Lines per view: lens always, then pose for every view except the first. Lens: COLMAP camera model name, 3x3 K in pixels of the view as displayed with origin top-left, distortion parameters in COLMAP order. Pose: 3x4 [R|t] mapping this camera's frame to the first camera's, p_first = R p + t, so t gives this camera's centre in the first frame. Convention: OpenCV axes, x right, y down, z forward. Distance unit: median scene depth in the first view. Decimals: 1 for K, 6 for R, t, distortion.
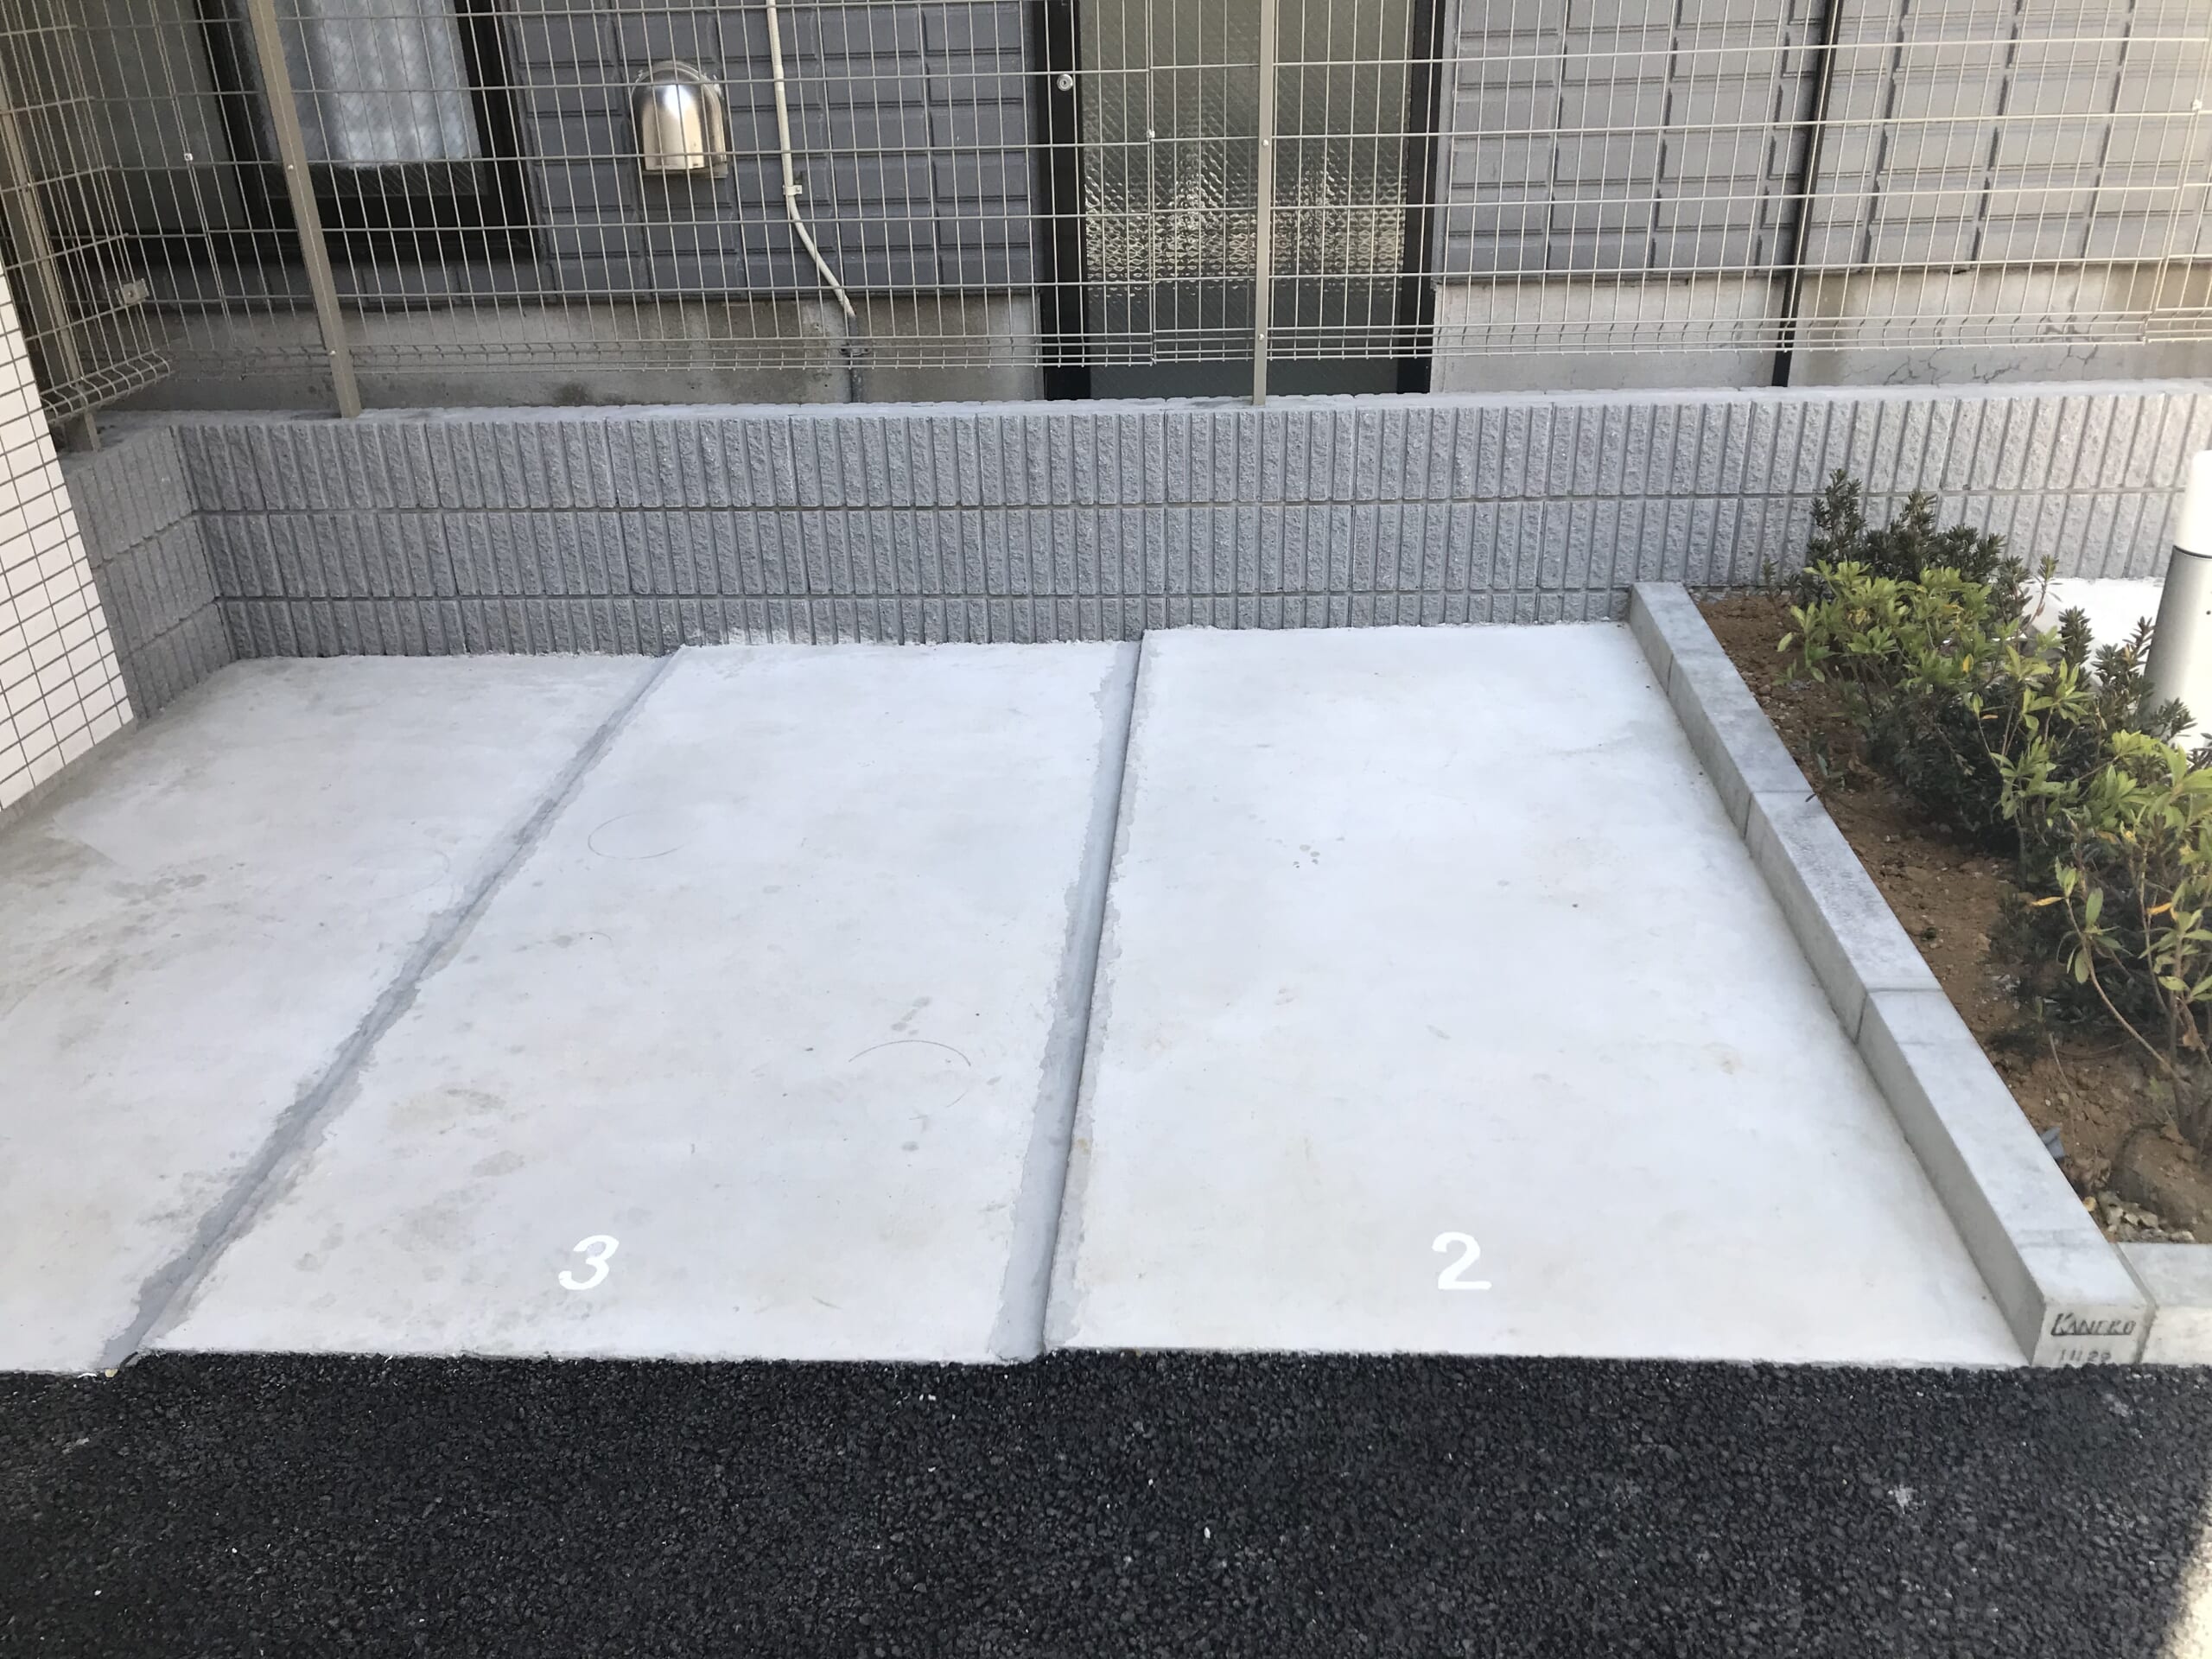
lens RADIAL K [[1789.0, 0, 1106.0], [0, 1789.0, 829.5], [0, 0, 1]] dist [0.047537, -0.067730]
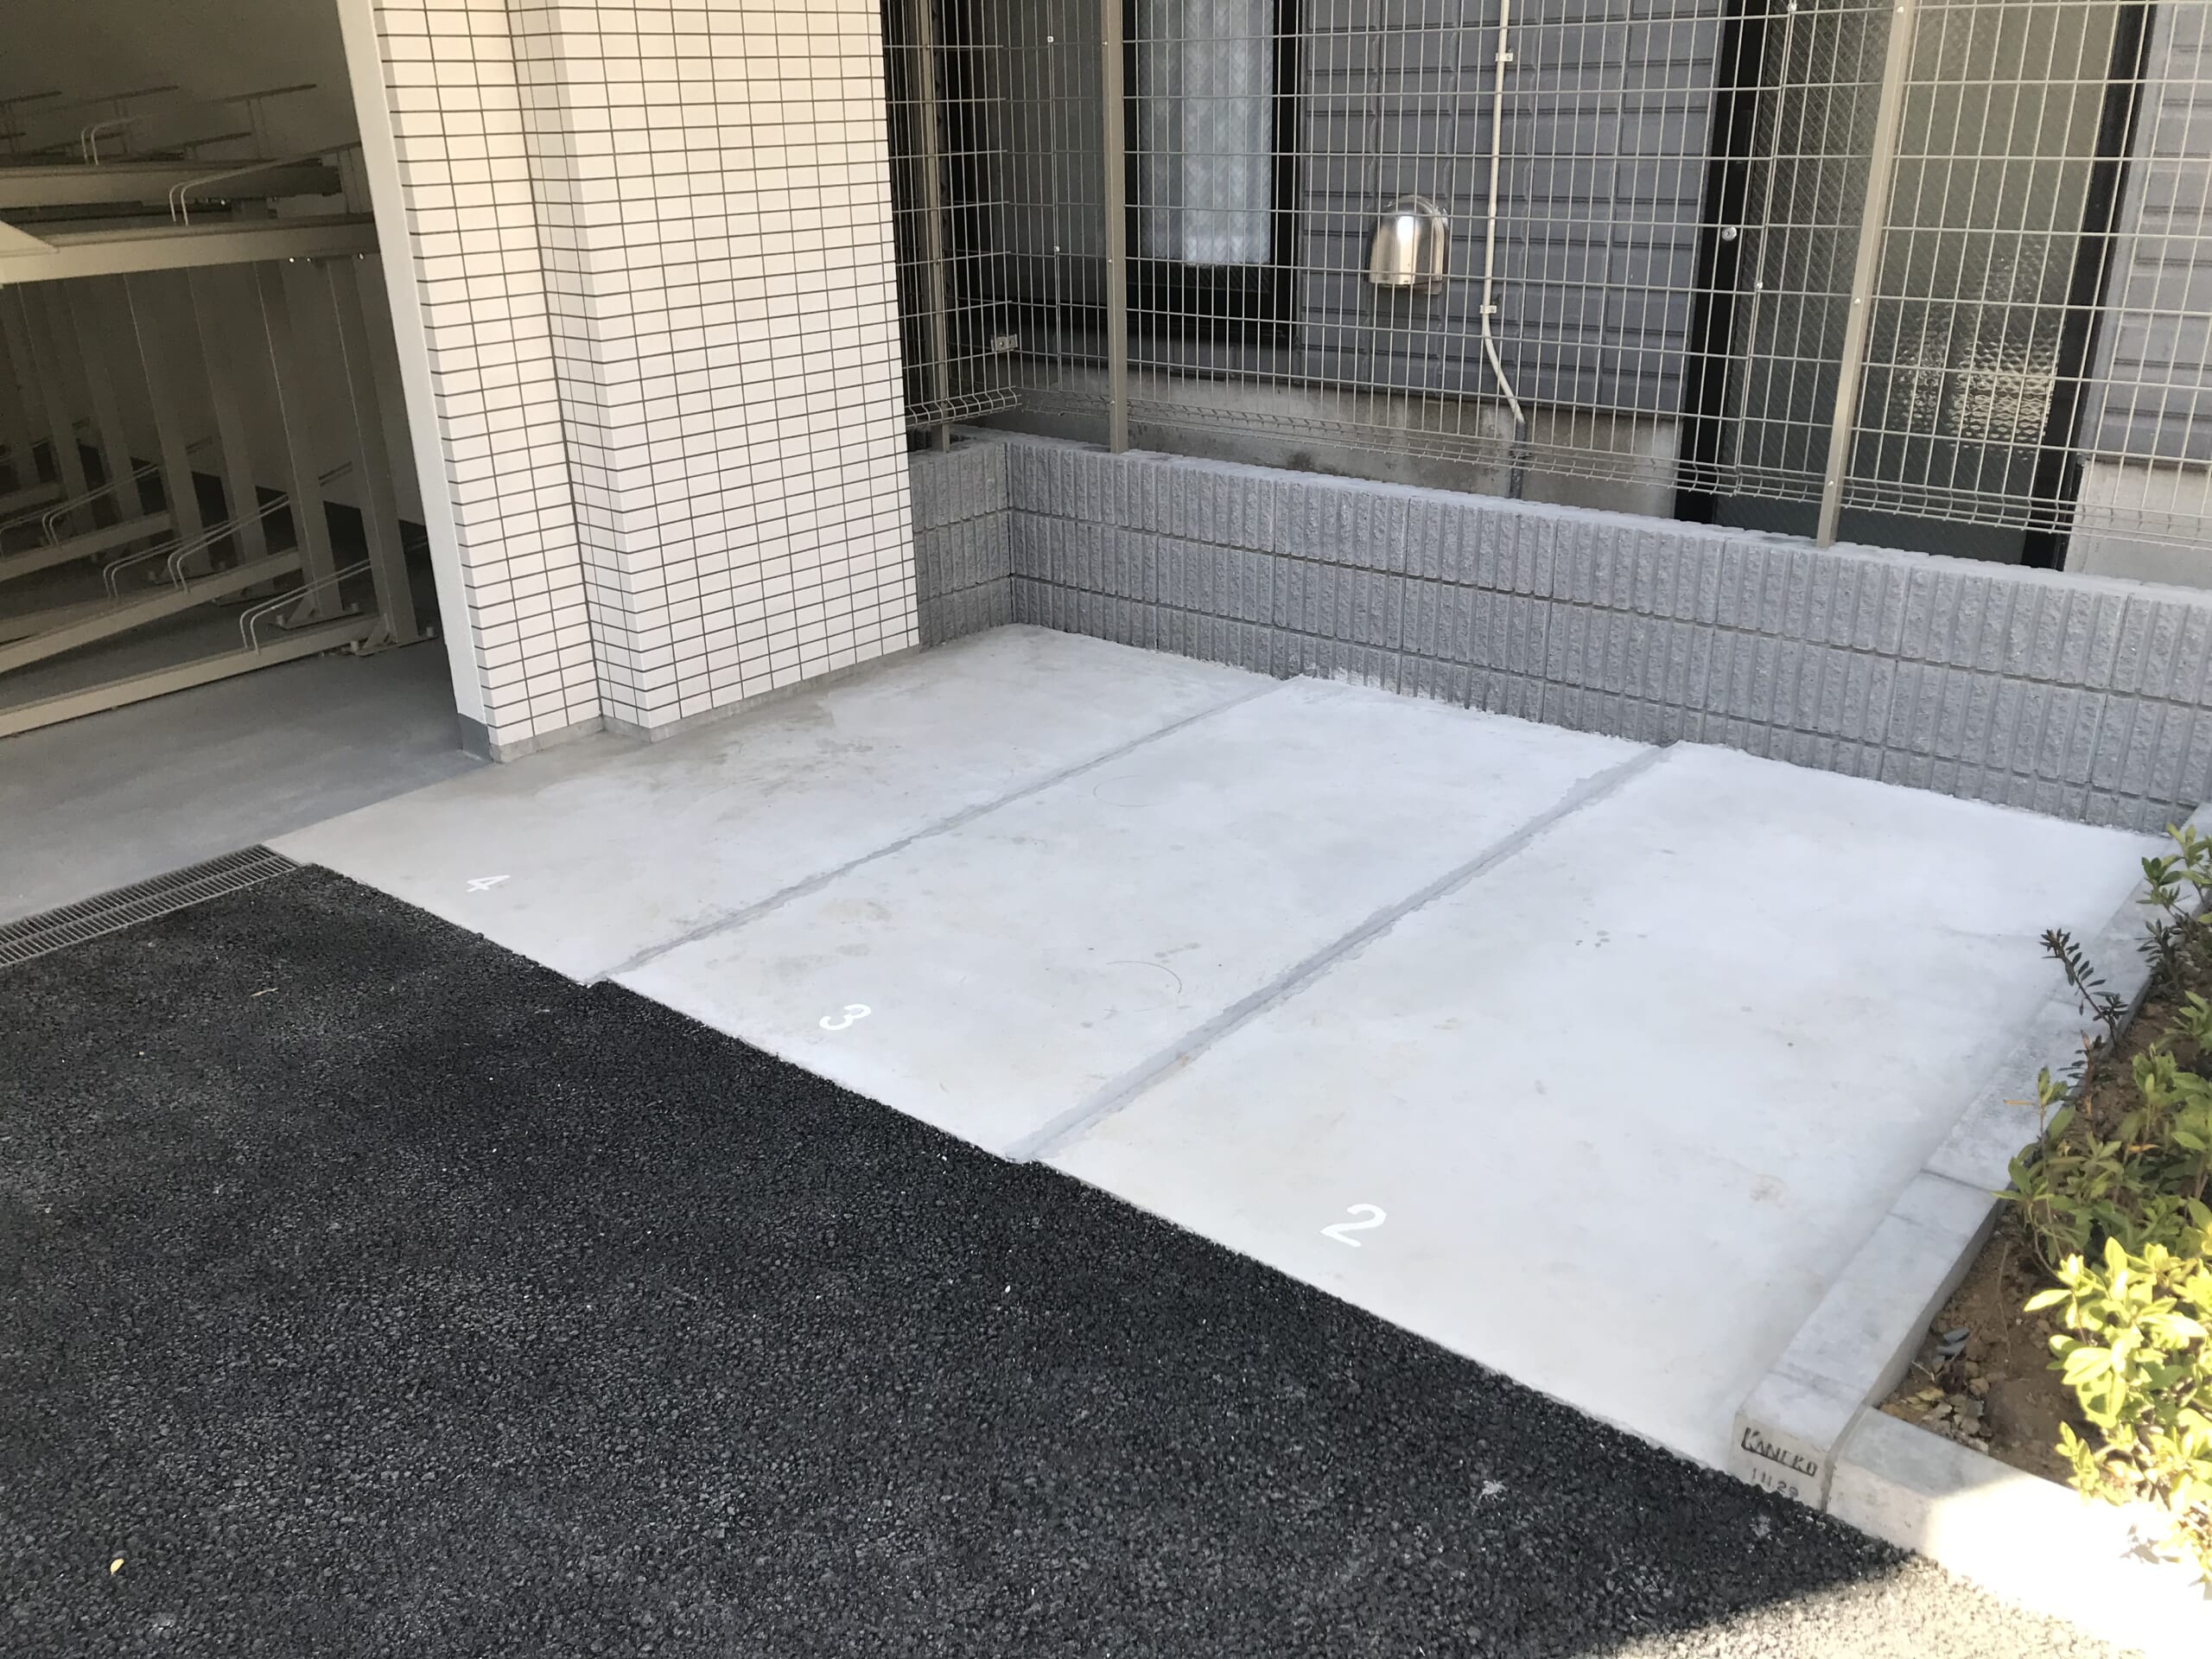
lens RADIAL K [[1807.8, 0, 1106.0], [0, 1807.8, 829.5], [0, 0, 1]] dist [0.071650, -0.129747]
pose [[0.805289, 0.238681, -0.542716, 0.349224], [-0.269851, 0.962629, 0.022947, 0.004278], [0.527911, 0.127973, 0.839603, -0.066433]]
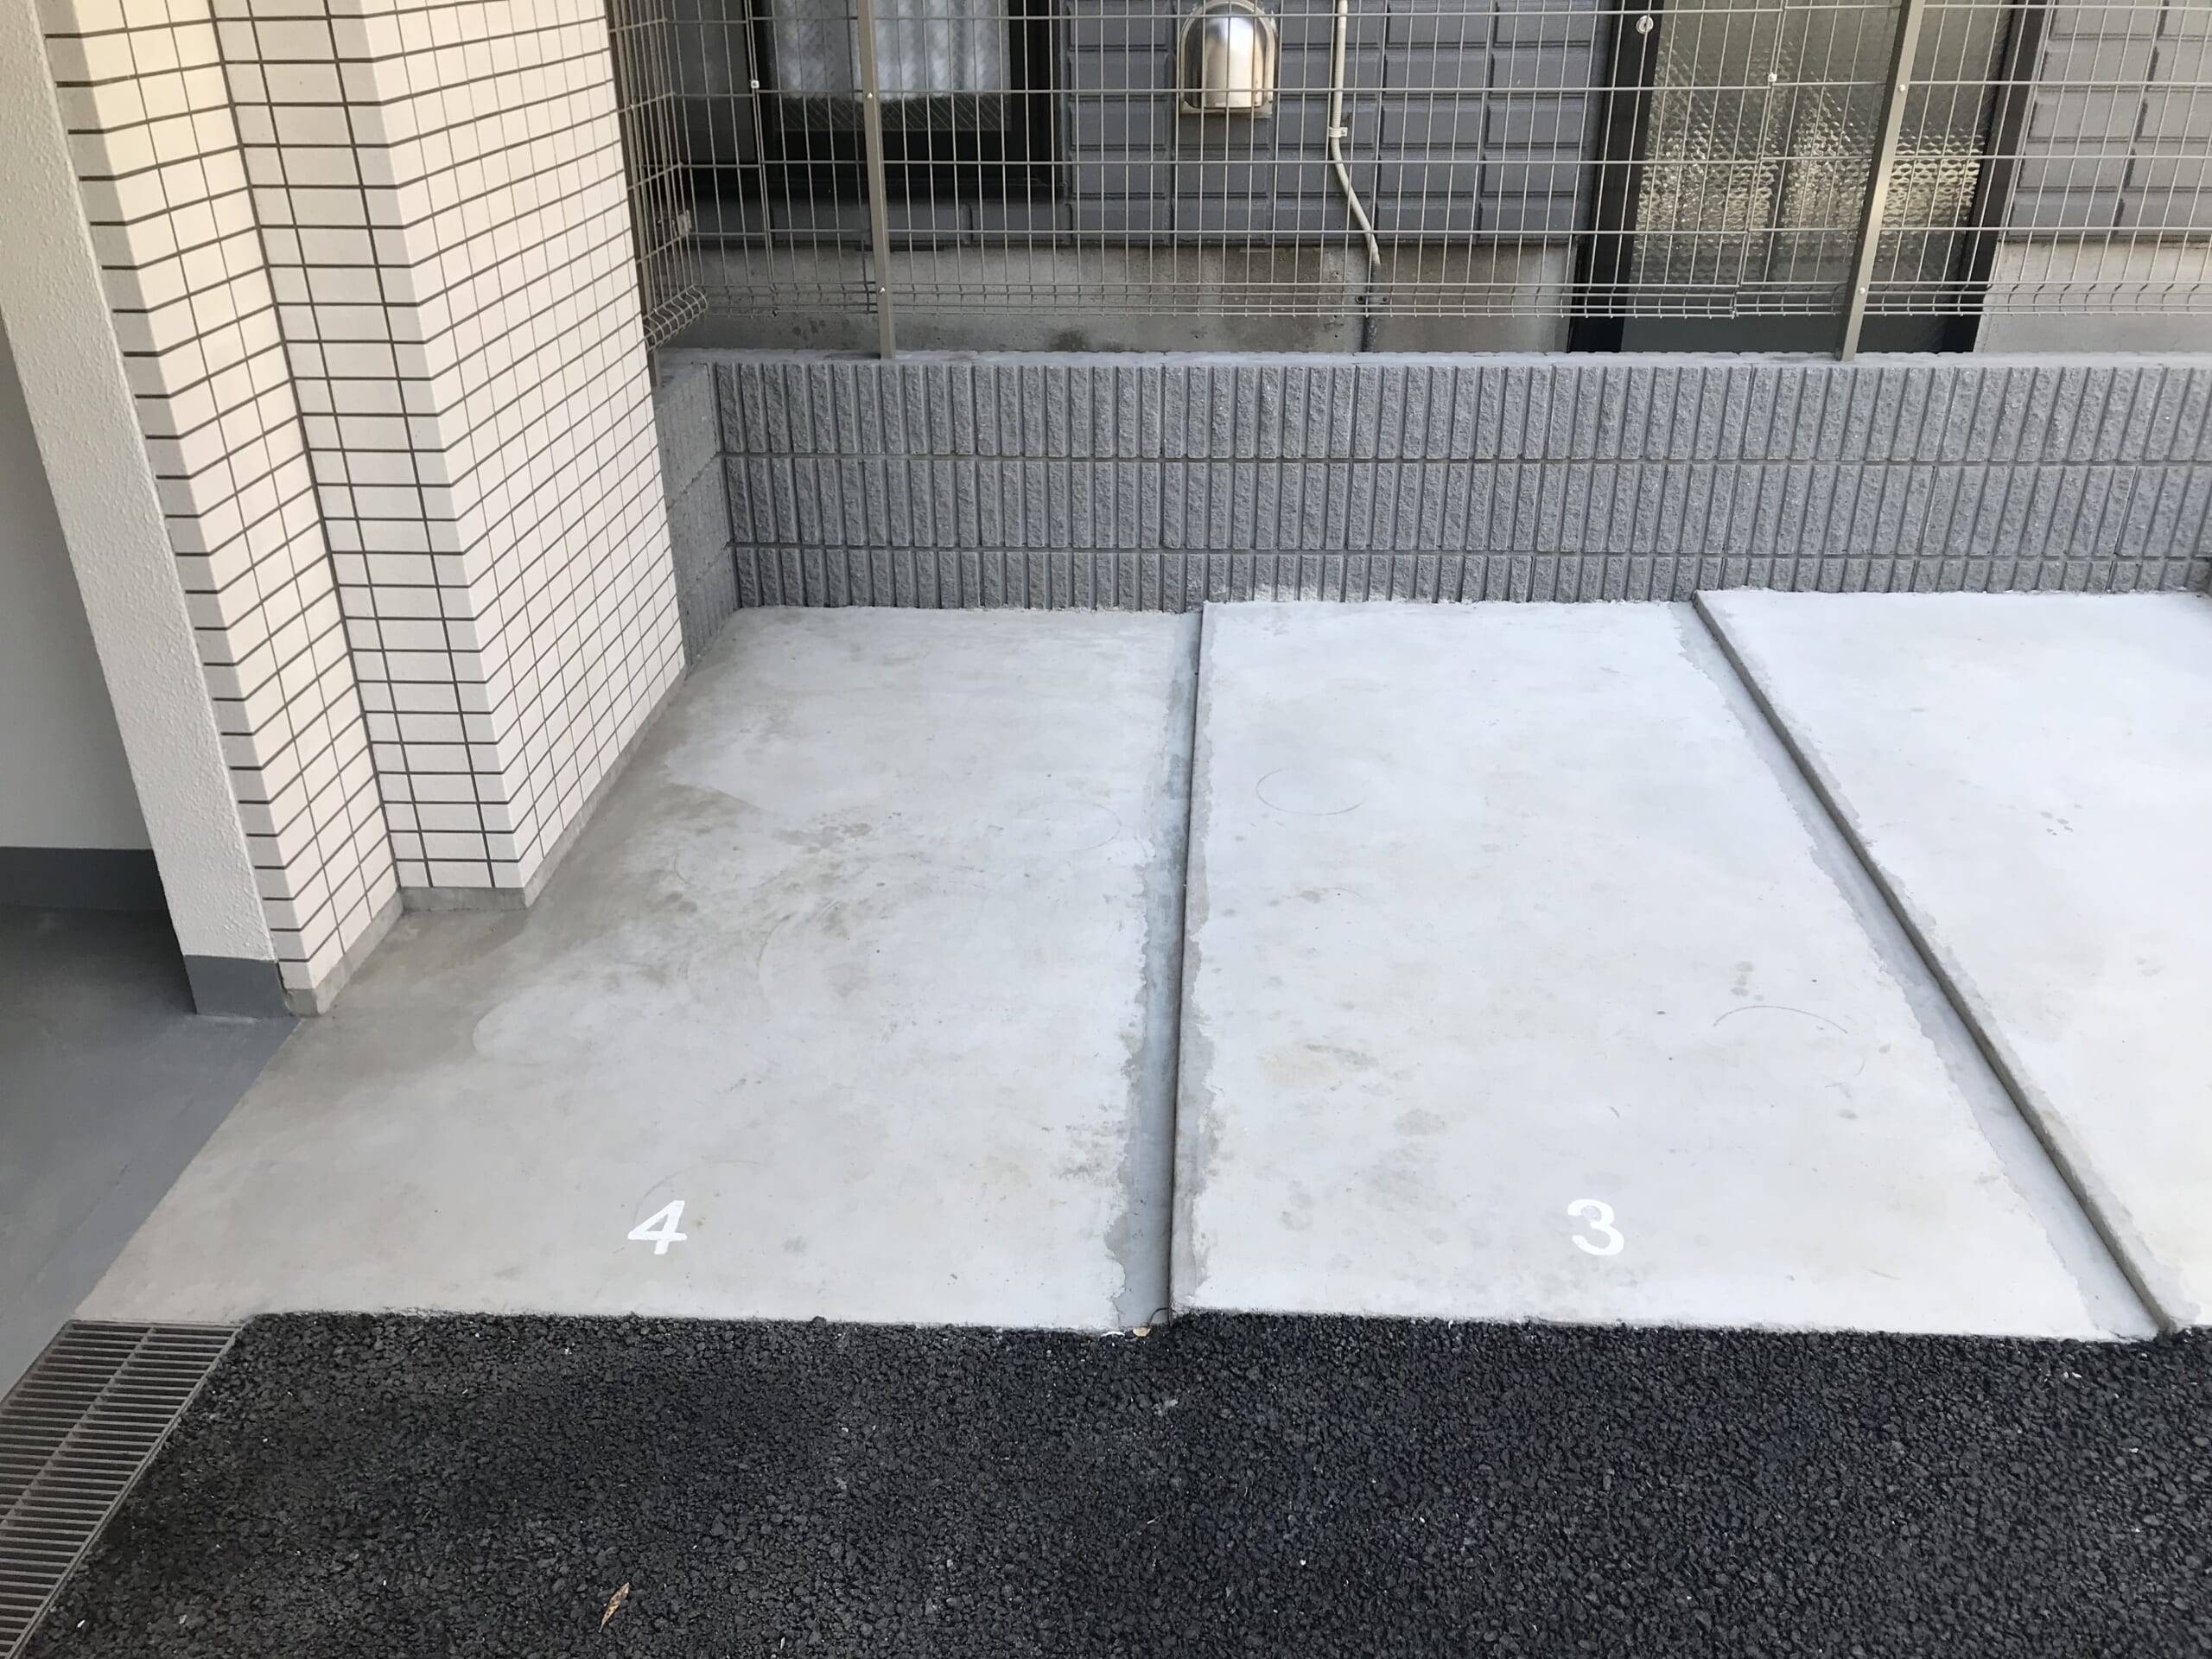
lens RADIAL K [[1822.9, 0, 1099.5], [0, 1822.9, 809.1], [0, 0, 1]] dist [0.066633, -0.085908]
pose [[0.999755, 0.017504, 0.013564, -0.316840], [-0.017477, 0.999845, -0.002114, 0.013659], [-0.013599, 0.001876, 0.999906, 0.013531]]
